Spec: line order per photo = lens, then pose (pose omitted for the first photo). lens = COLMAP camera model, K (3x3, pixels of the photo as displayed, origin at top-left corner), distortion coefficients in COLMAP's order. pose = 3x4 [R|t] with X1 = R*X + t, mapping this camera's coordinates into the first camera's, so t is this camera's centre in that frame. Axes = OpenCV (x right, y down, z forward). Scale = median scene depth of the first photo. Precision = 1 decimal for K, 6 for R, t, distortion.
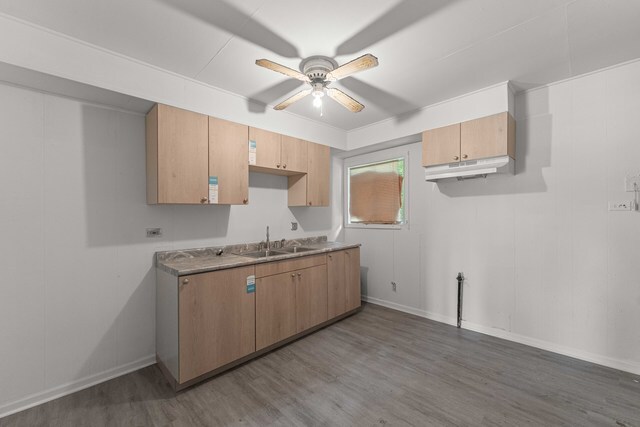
lens RADIAL K [[260.8, 0, 320.3], [0, 260.8, 217.6], [0, 0, 1]] dist [0.000167, -0.000041]
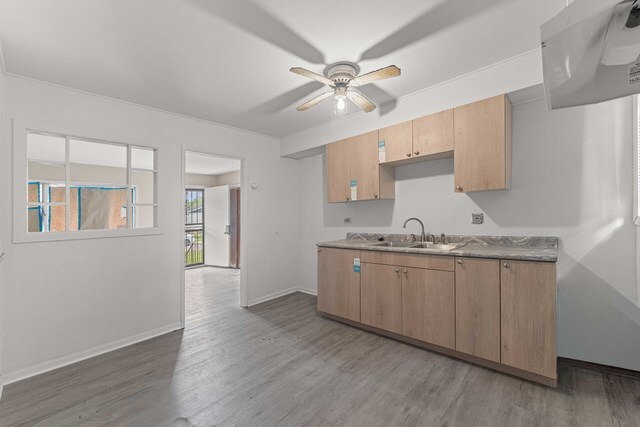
lens RADIAL K [[258.5, 0, 311.5], [0, 258.5, 202.8], [0, 0, 1]] dist [-0.000275, -0.000036]
pose [[0.034080, -0.033612, -0.998854, 0.873316], [0.031773, 0.998966, -0.032532, -0.004283], [0.998914, -0.030628, 0.035113, 0.691309]]
